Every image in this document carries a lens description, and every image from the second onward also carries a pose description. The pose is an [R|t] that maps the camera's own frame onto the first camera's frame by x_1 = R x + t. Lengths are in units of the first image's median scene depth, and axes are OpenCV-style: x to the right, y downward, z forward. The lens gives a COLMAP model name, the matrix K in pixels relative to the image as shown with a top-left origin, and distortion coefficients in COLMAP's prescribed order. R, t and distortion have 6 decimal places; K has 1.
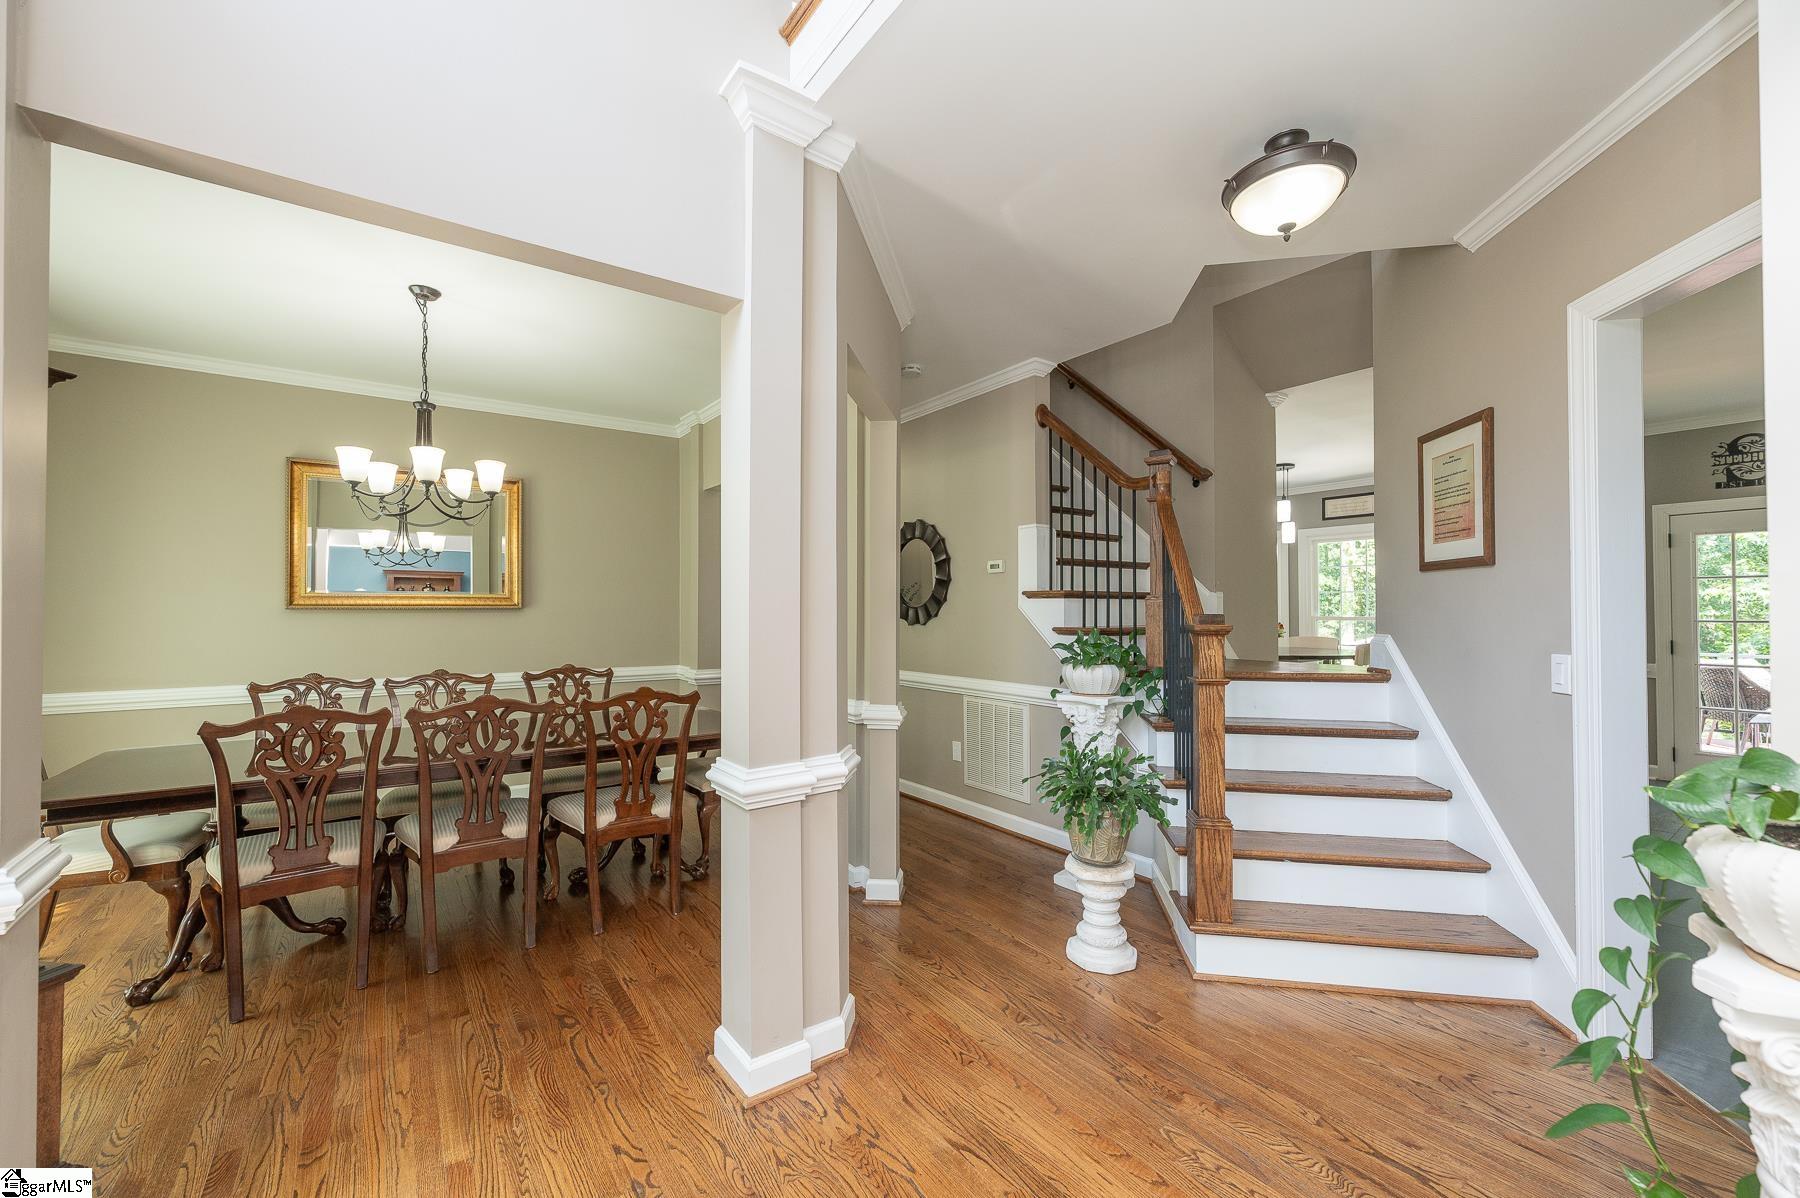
lens RADIAL K [[713.3, 0, 893.0], [0, 713.3, 599.6], [0, 0, 1]] dist [-0.001795, -0.000060]
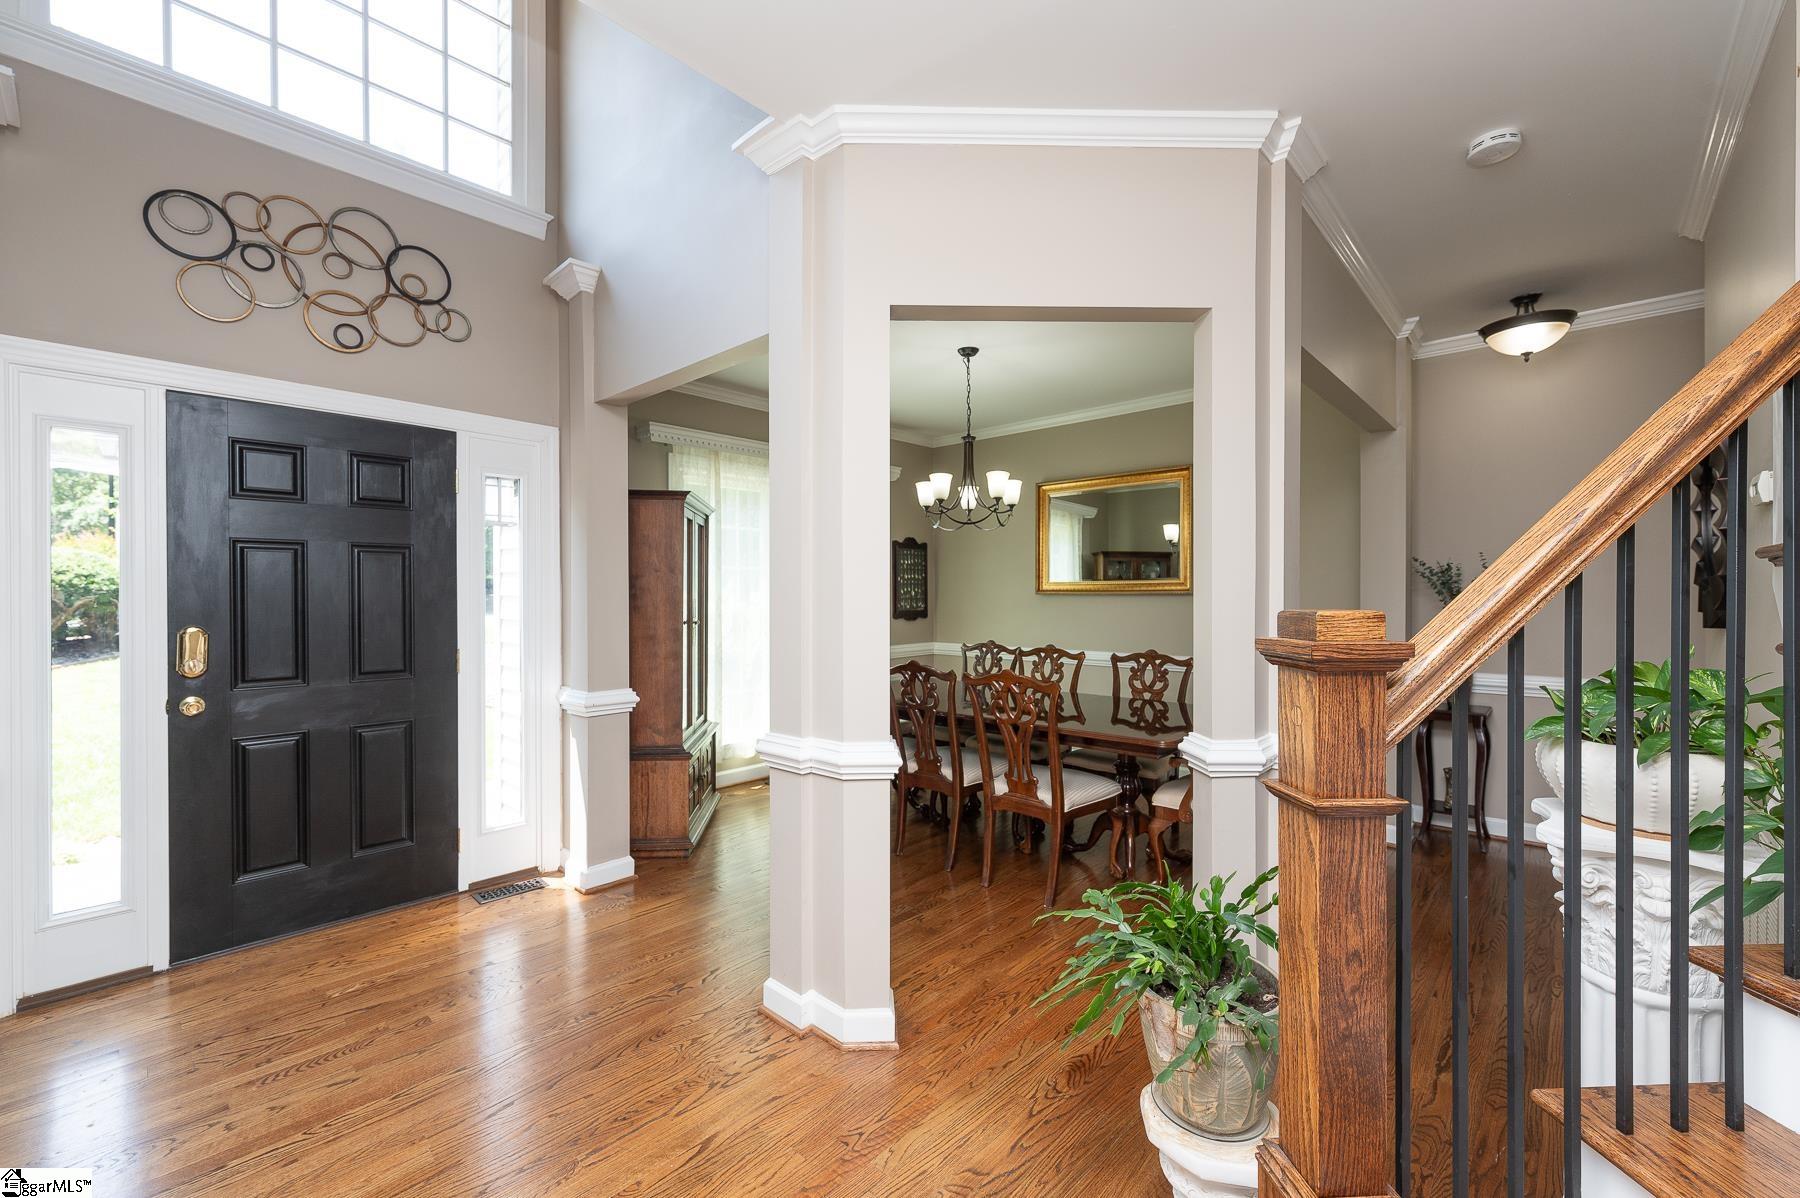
lens RADIAL K [[741.2, 0, 887.6], [0, 741.2, 596.9], [0, 0, 1]] dist [0.035094, 0.000003]
pose [[0.195488, 0.000688, -0.980706, 0.595954], [0.011512, 0.999929, 0.002996, 0.011666], [0.980639, -0.011875, 0.195466, 0.530493]]
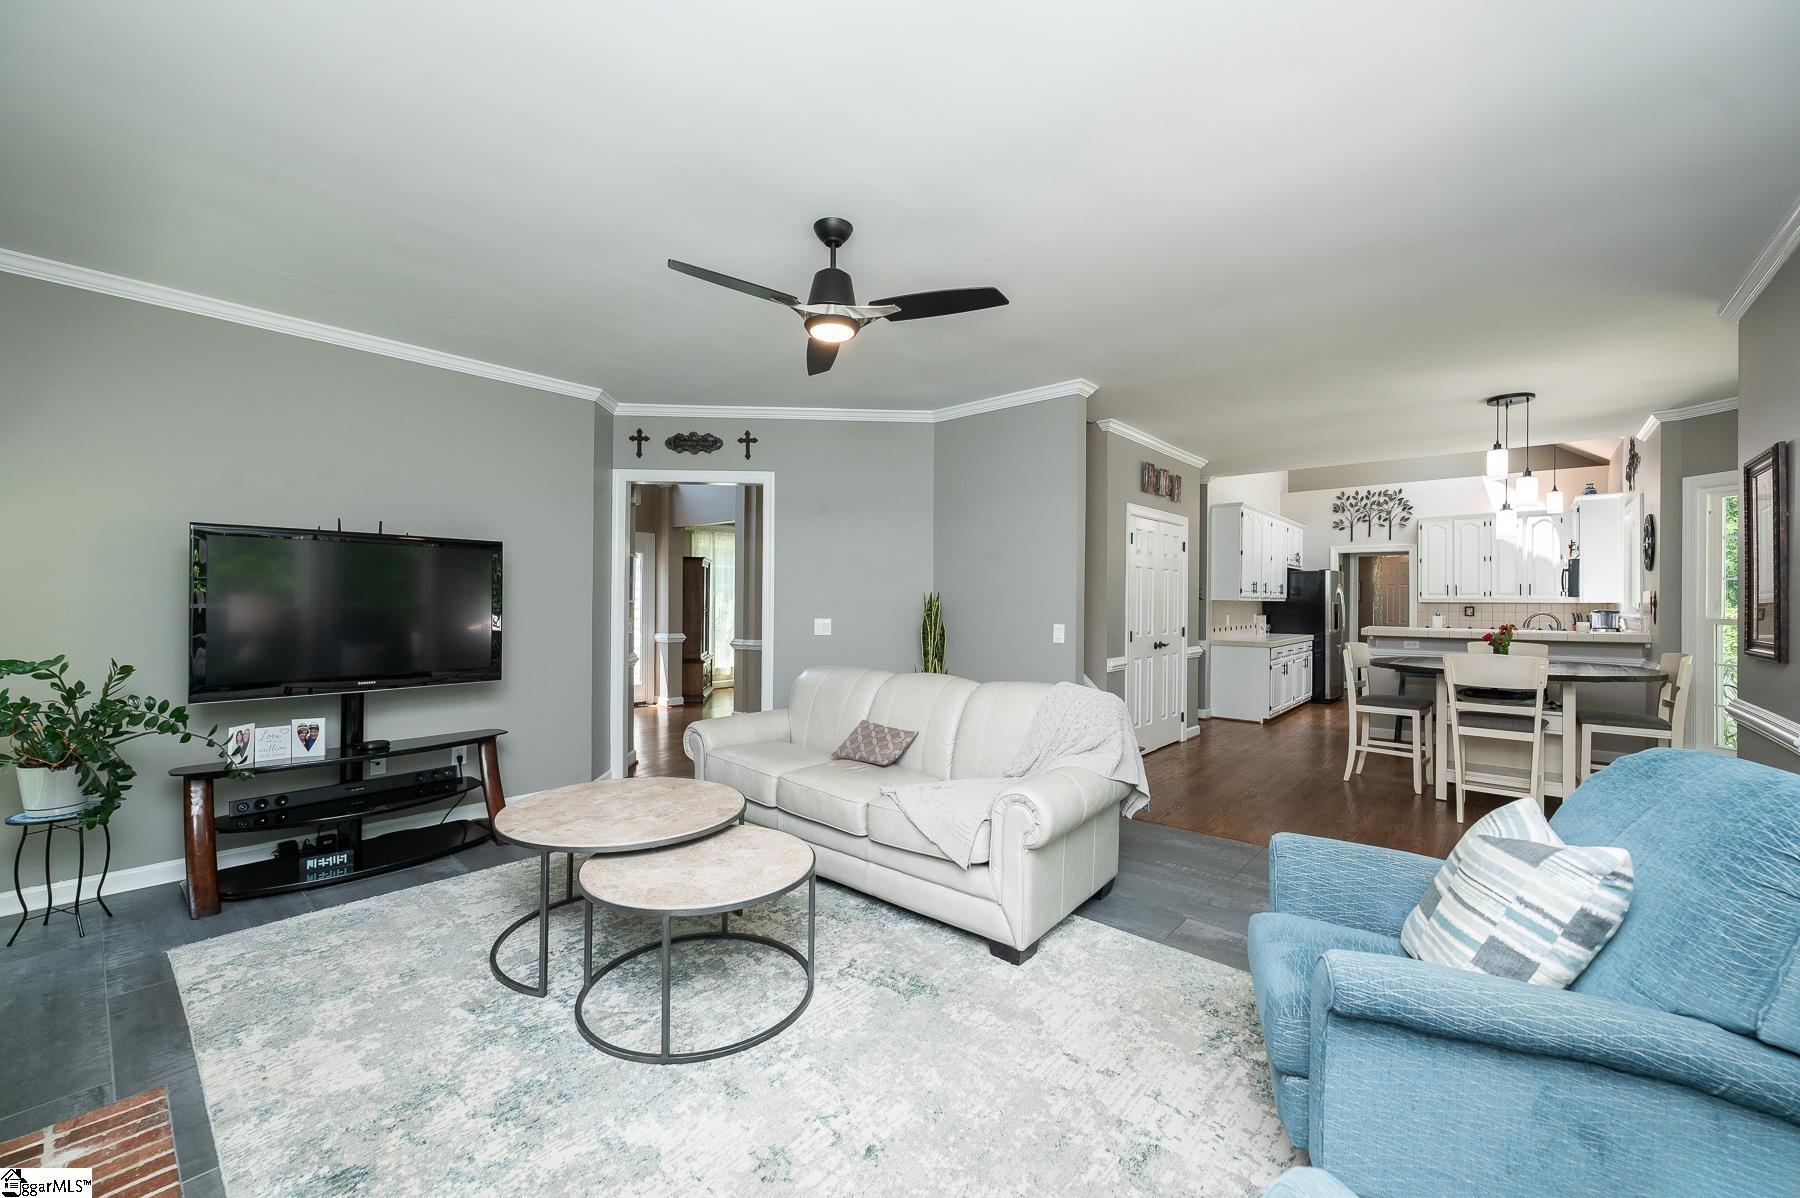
lens RADIAL K [[717.5, 0, 882.3], [0, 717.5, 596.9], [0, 0, 1]] dist [0.001275, 0.000546]
pose [[0.225014, -0.002885, -0.974351, 2.171714], [0.003500, 0.999992, -0.002153, 0.008886], [0.974349, -0.002926, 0.225022, 0.503512]]
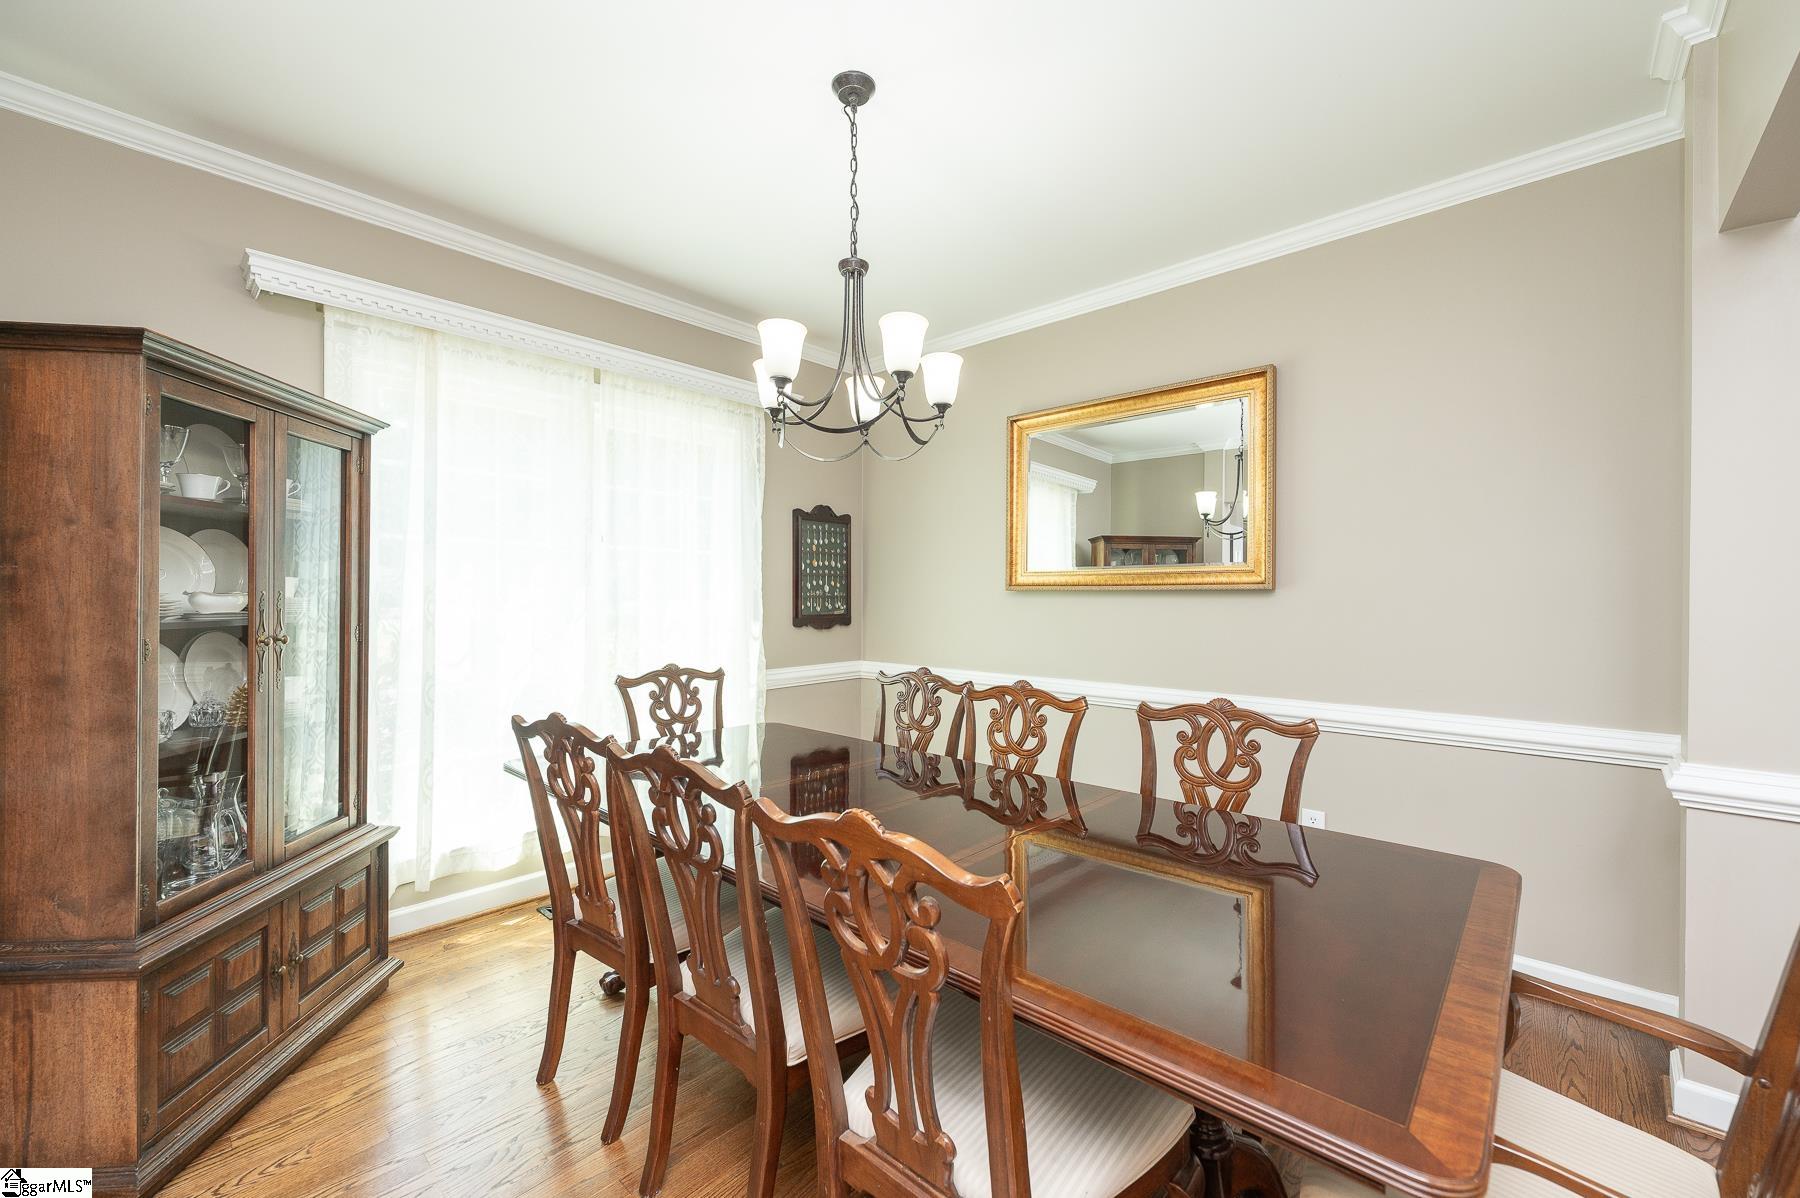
lens RADIAL K [[713.3, 0, 893.0], [0, 713.3, 599.6], [0, 0, 1]] dist [-0.001795, -0.000060]
pose [[0.205730, 0.003364, -0.978603, -0.023827], [0.006555, 0.999967, 0.004816, 0.022182], [0.978587, -0.007405, 0.205701, 0.821419]]
